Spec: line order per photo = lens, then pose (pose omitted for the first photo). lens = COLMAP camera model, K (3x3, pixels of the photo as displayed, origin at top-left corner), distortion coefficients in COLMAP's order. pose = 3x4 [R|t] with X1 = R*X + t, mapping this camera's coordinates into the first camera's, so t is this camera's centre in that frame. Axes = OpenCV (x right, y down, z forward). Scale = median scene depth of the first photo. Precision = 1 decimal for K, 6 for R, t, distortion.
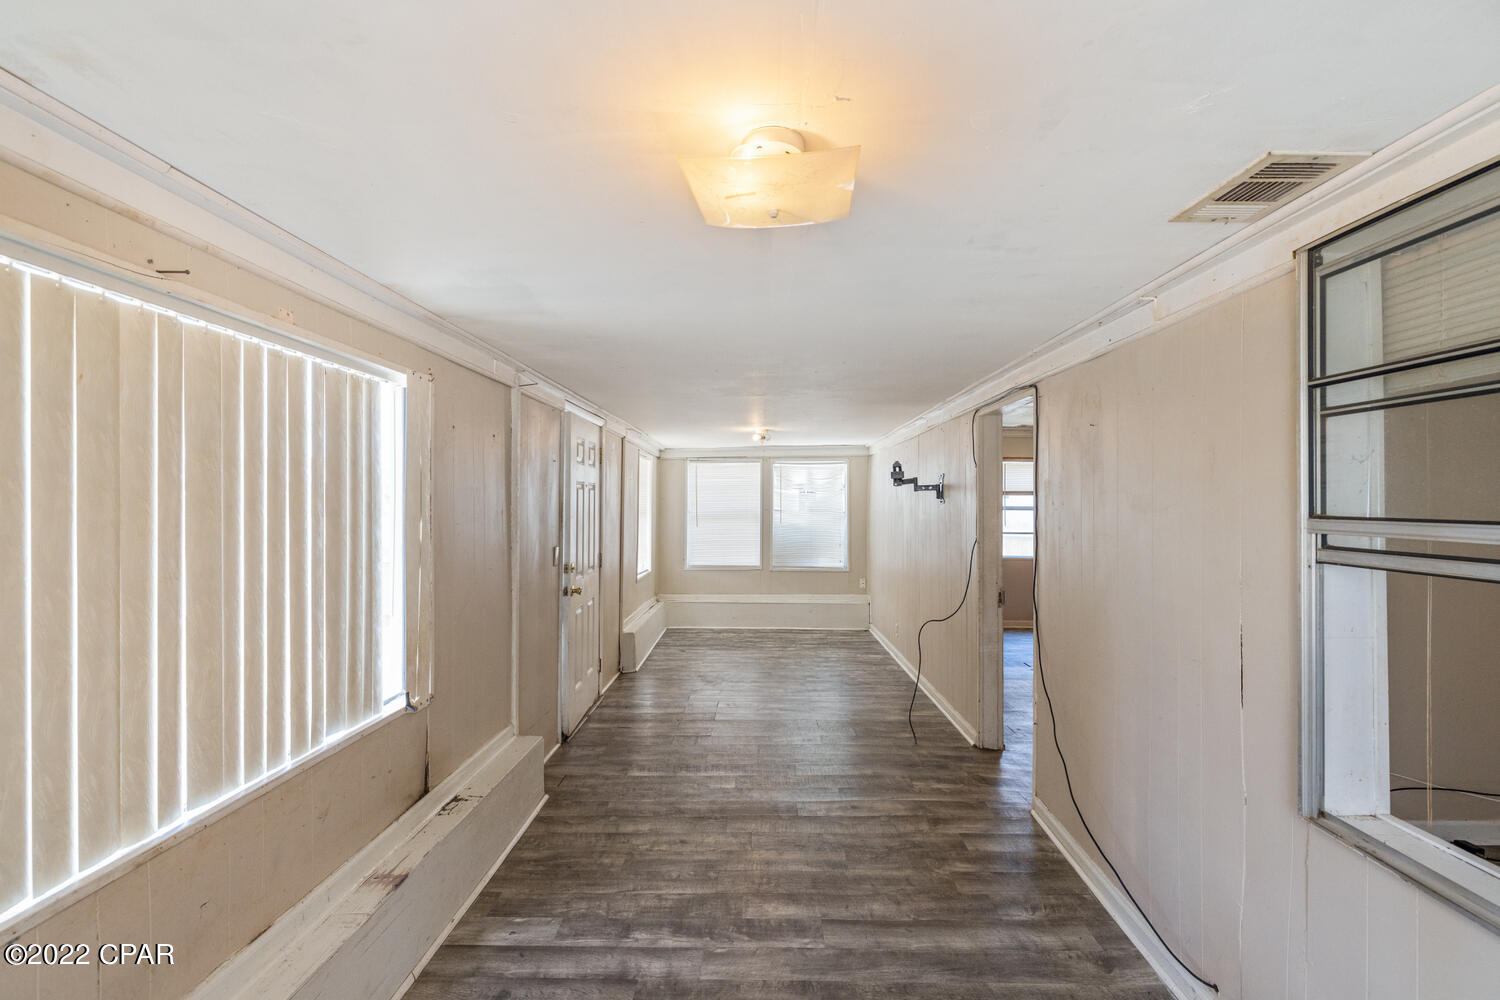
lens RADIAL K [[629.3, 0, 757.0], [0, 629.3, 499.5], [0, 0, 1]] dist [-0.000947, -0.000144]
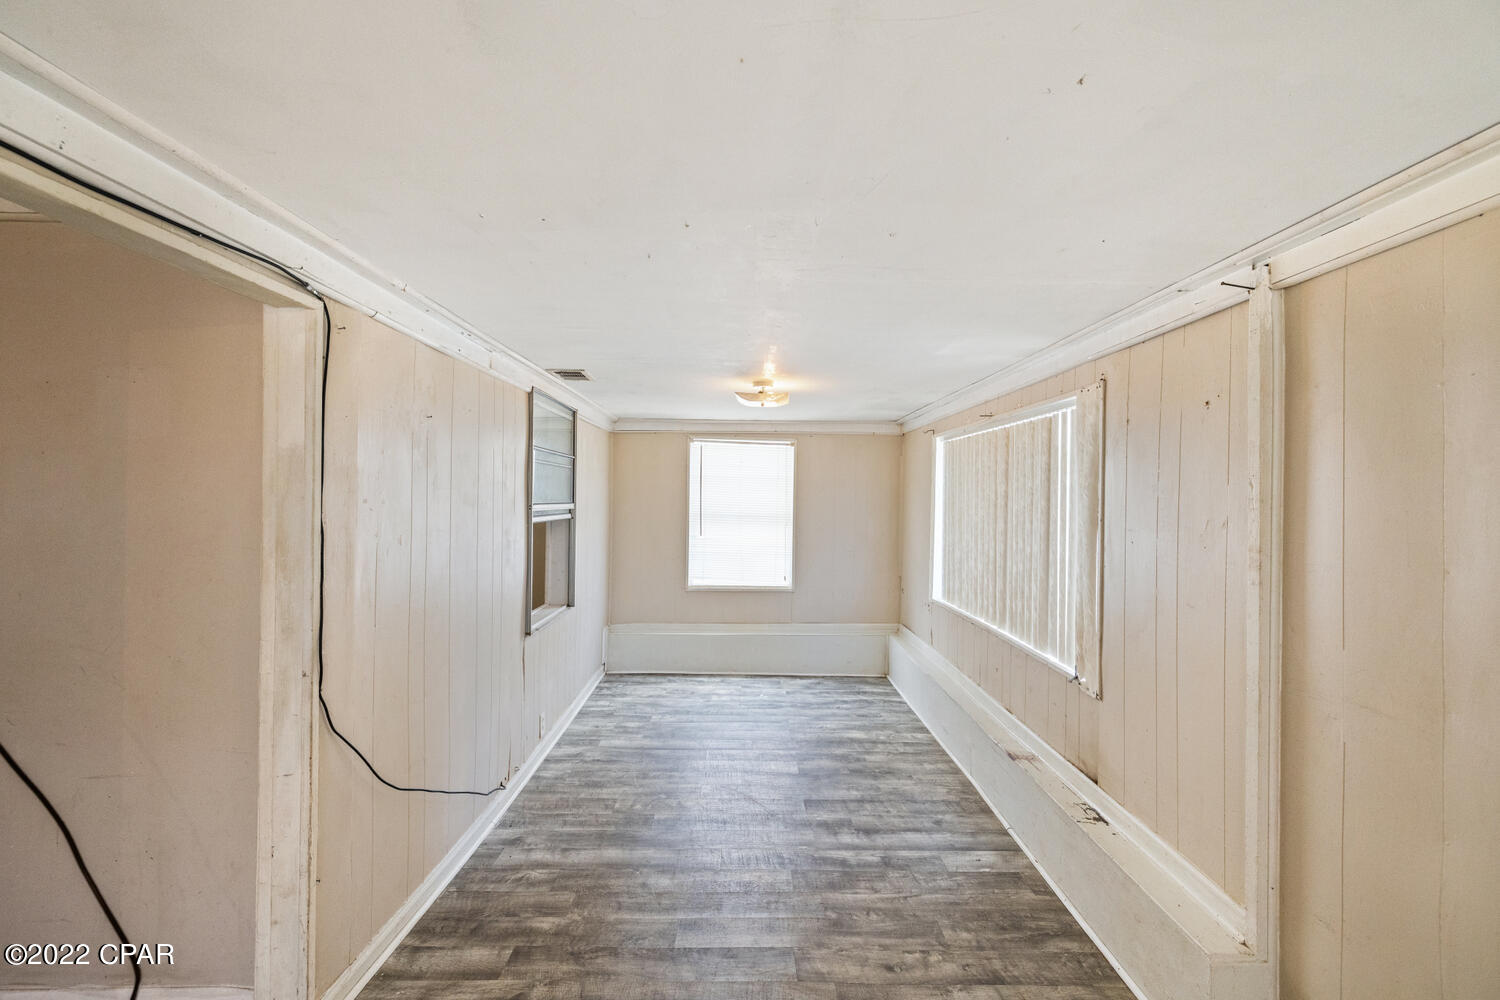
lens RADIAL K [[629.3, 0, 748.2], [0, 629.3, 497.1], [0, 0, 1]] dist [-0.000947, -0.000144]
pose [[-0.999766, -0.008582, -0.019842, 0.077249], [-0.008593, 0.999963, 0.000486, -0.003210], [0.019837, 0.000657, -0.999803, 2.045528]]
